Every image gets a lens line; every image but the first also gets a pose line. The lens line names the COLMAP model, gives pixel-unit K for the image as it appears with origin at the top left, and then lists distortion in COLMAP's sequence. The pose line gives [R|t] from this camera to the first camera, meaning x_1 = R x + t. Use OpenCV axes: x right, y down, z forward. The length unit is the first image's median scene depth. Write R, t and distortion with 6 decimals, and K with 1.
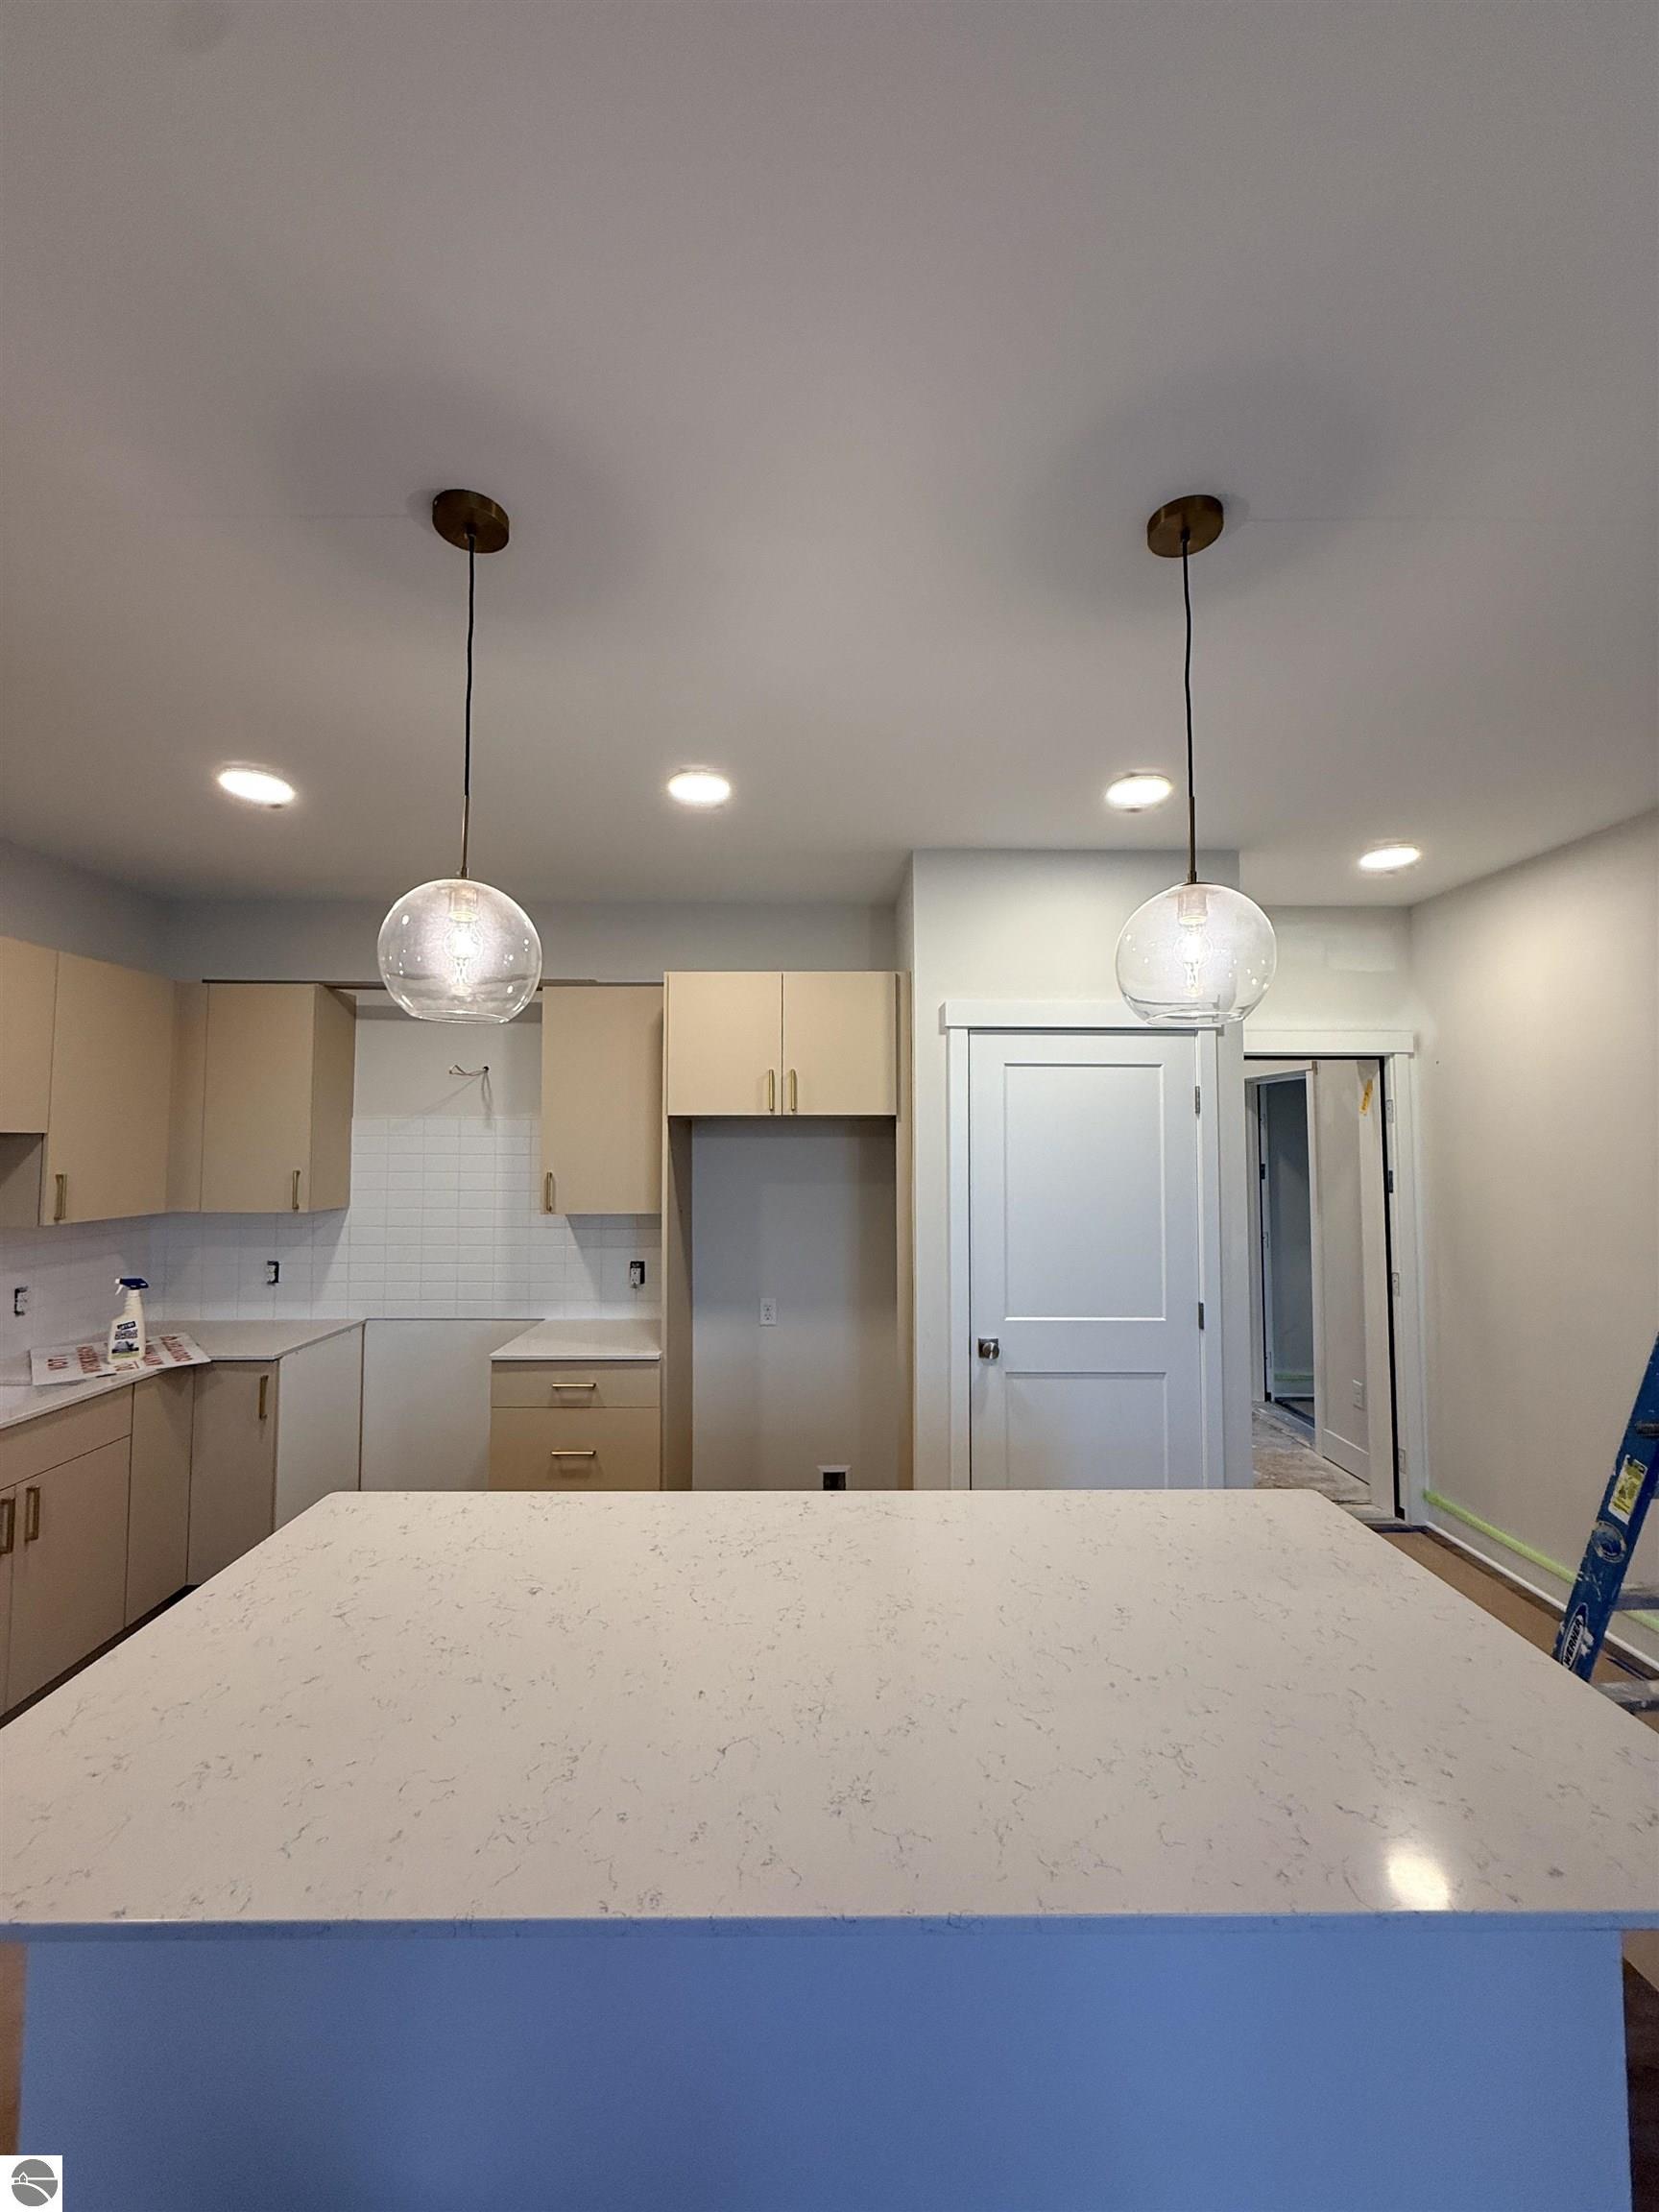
lens RADIAL K [[883.3, 0, 830.2], [0, 883.3, 1103.6], [0, 0, 1]] dist [0.000200, 0.000002]
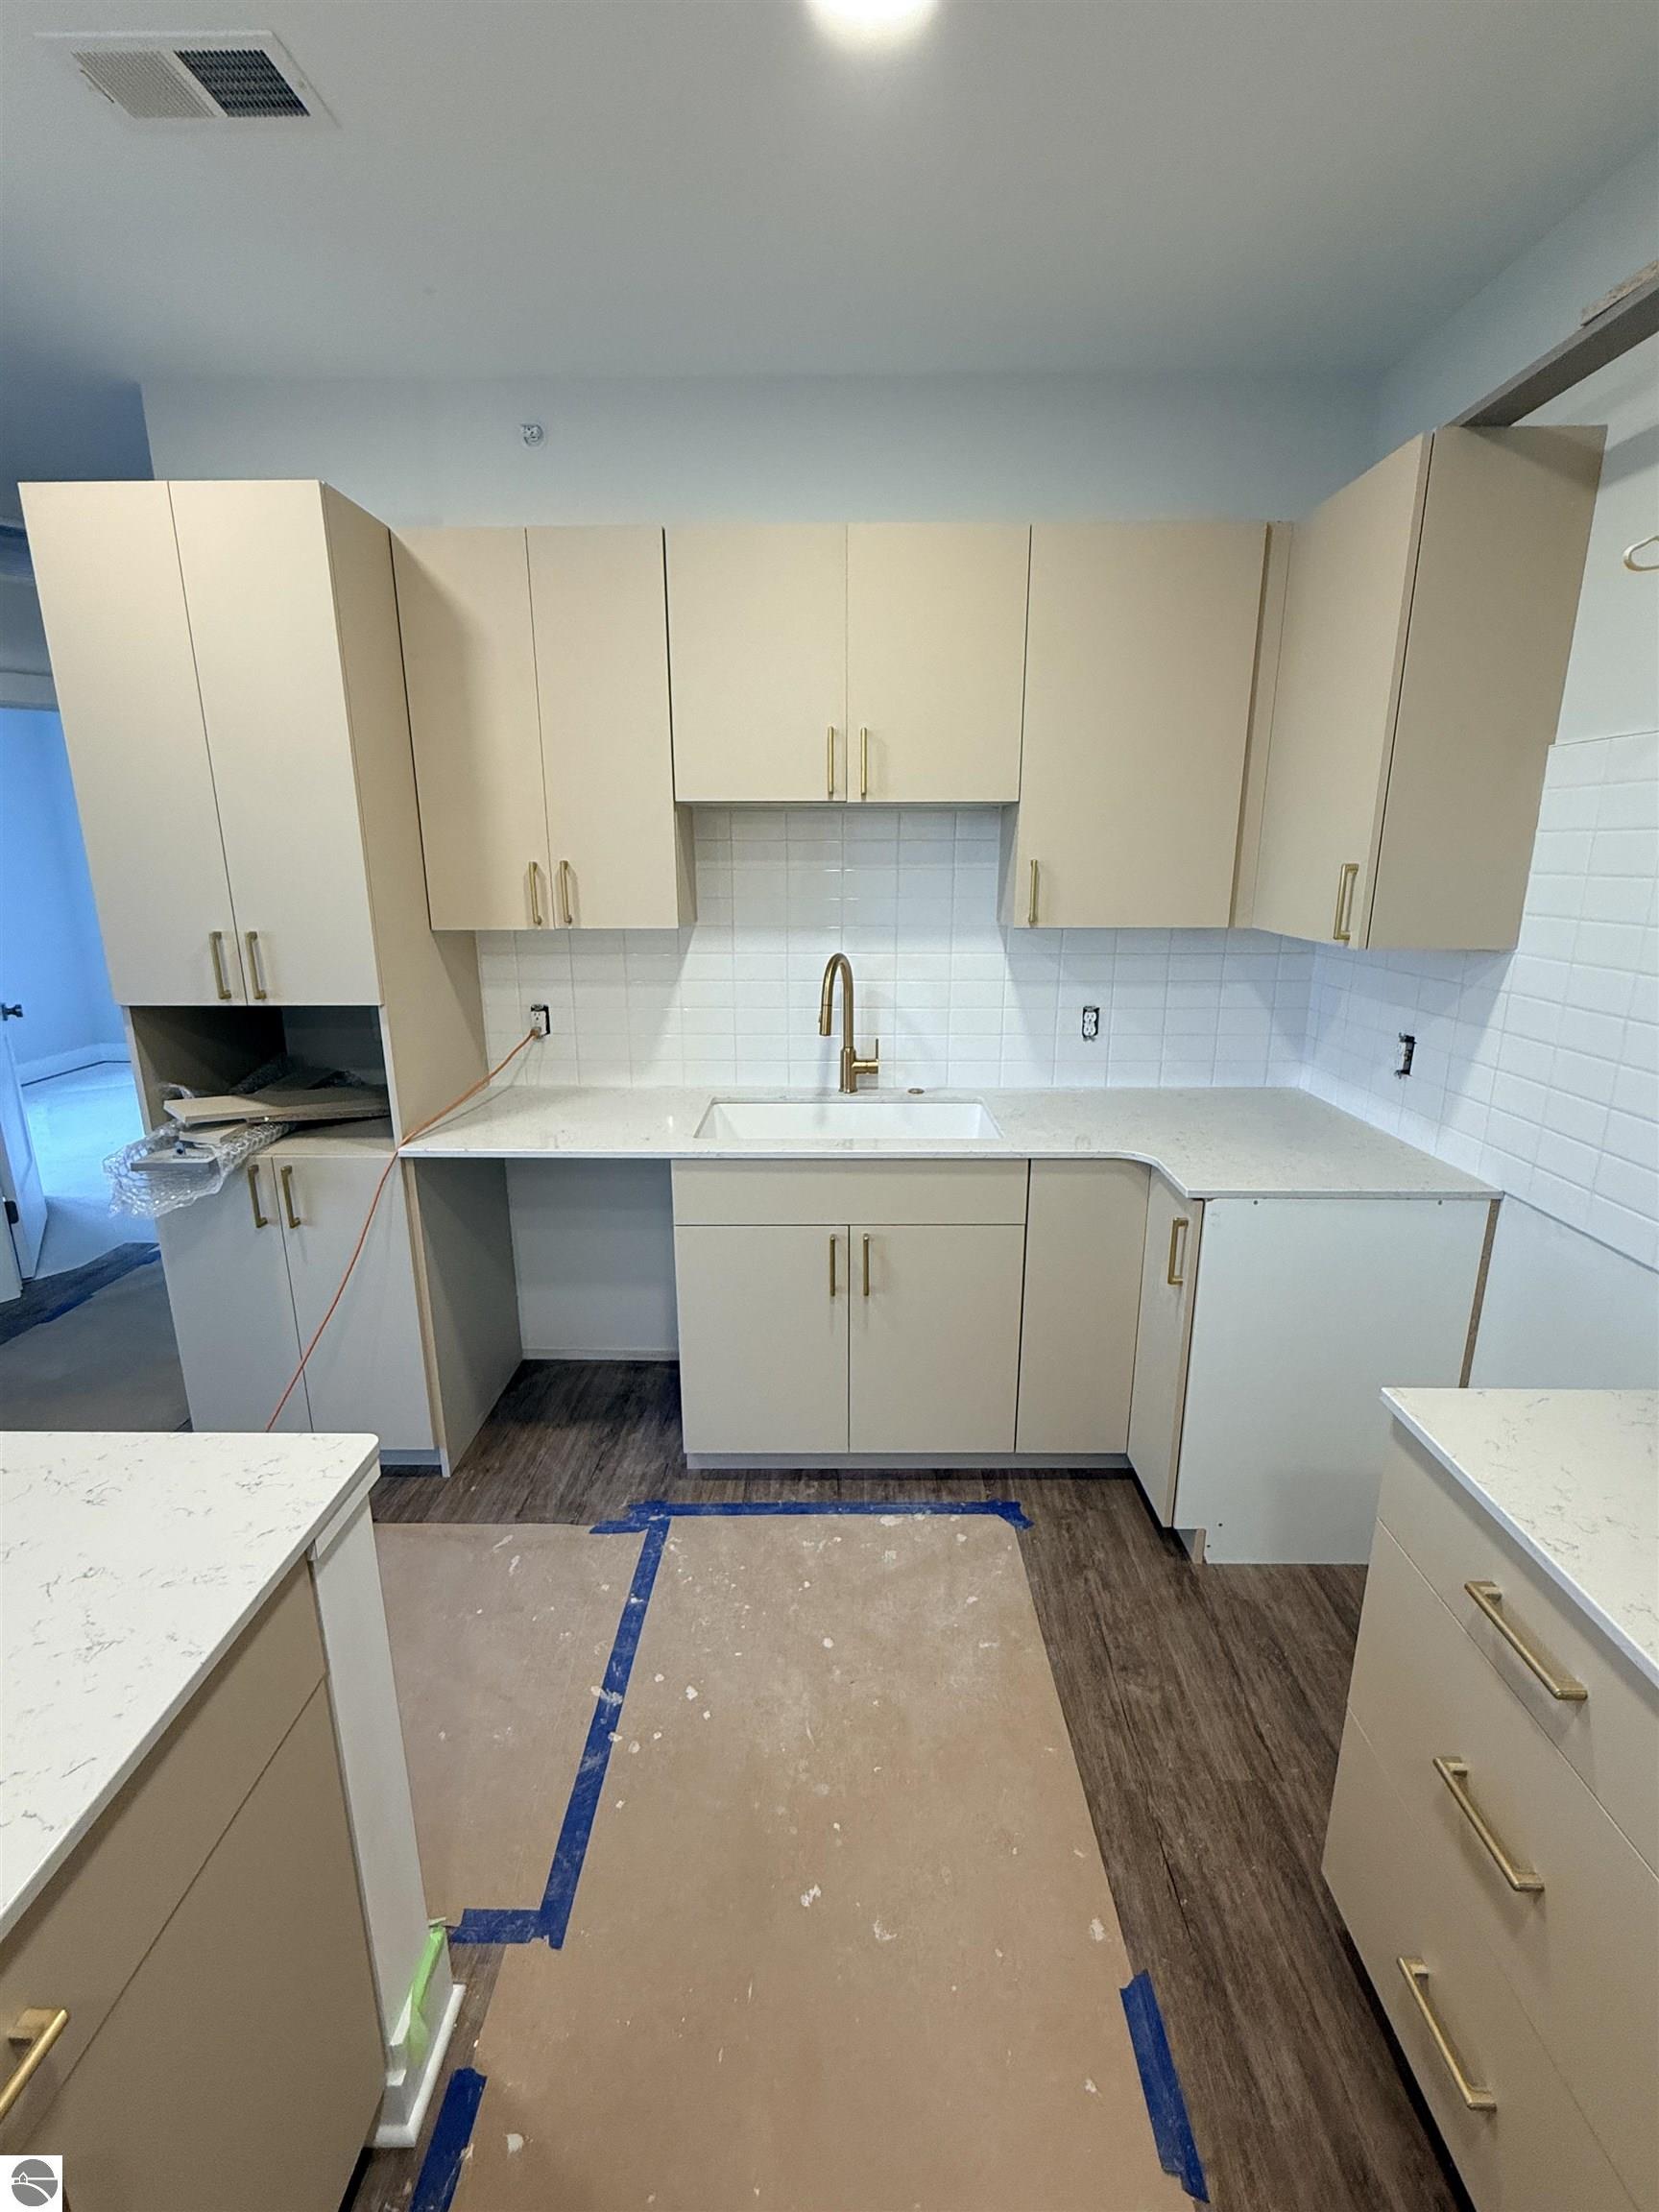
lens RADIAL K [[974.1, 0, 832.9], [0, 974.1, 1106.4], [0, 0, 1]] dist [-0.000878, -0.000047]
pose [[-0.020416, 0.253249, -0.967186, -0.022302], [0.047833, 0.966527, 0.252067, 0.050813], [0.998647, -0.041118, -0.031846, 0.660540]]
